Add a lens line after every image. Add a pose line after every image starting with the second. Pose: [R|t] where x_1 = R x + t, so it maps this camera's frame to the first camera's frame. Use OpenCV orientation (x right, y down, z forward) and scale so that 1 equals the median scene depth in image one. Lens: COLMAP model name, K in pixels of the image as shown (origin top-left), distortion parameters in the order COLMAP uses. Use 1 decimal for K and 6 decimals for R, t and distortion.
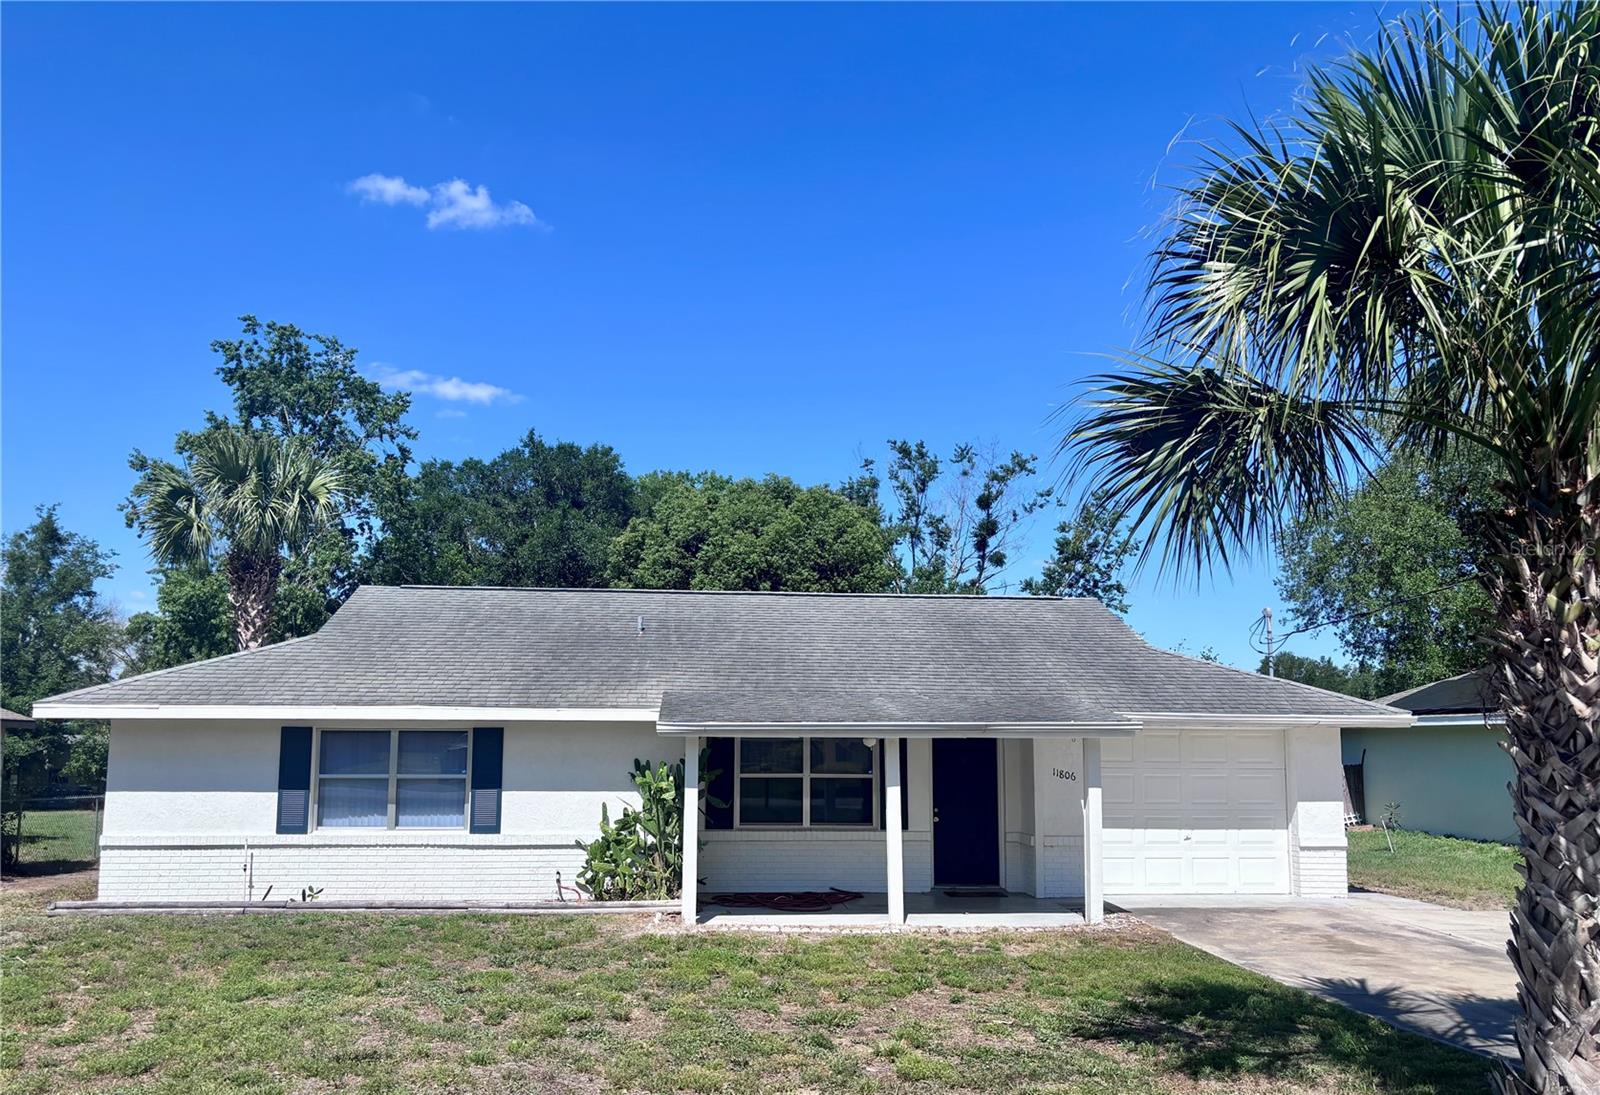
lens RADIAL K [[1346.4, 0, 798.9], [0, 1346.4, 548.6], [0, 0, 1]] dist [0.000259, 0.000026]
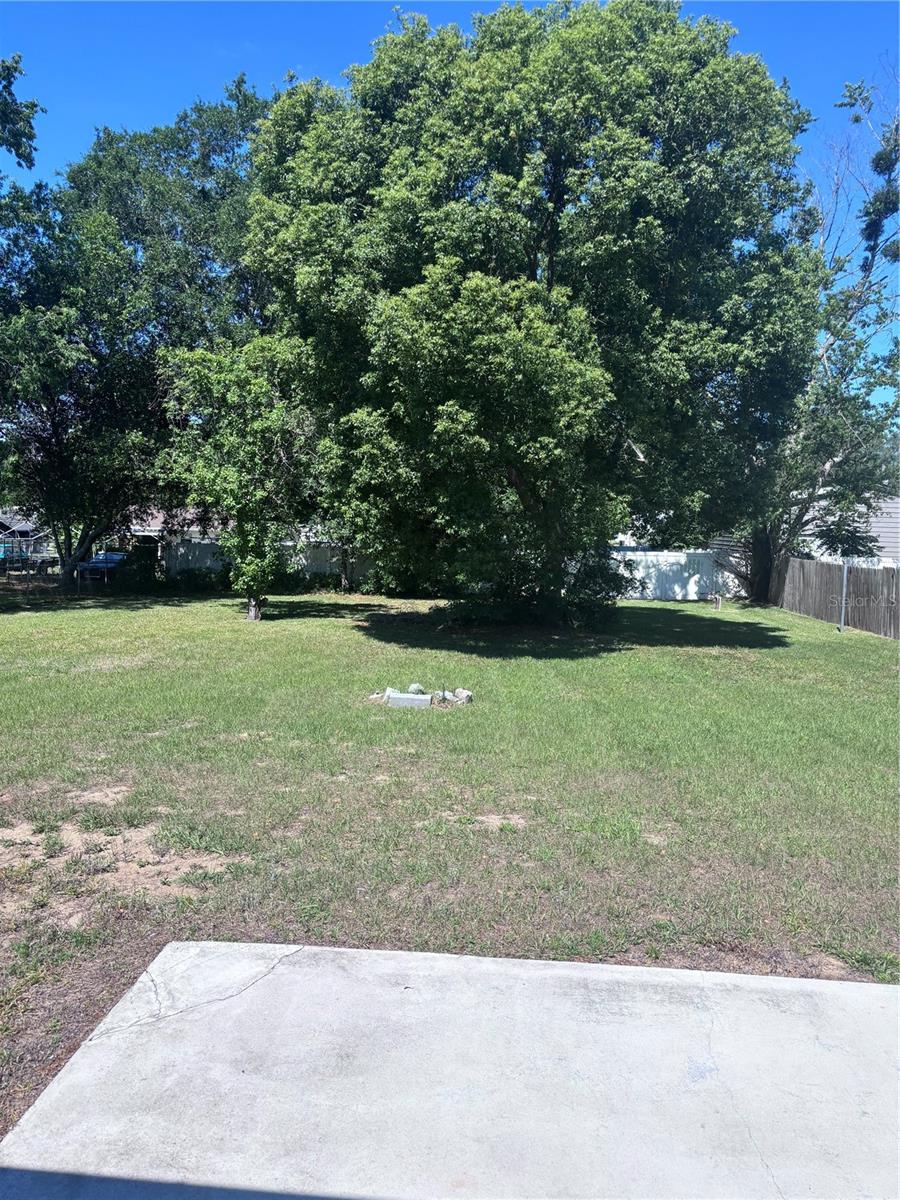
lens RADIAL K [[909.3, 0, 450.7], [0, 909.3, 600.6], [0, 0, 1]] dist [0.001203, 0.000785]
pose [[0.988692, 0.043803, -0.143421, -0.001578], [-0.008622, 0.971412, 0.237244, 0.072194], [0.149713, -0.233324, 0.960805, 0.481401]]
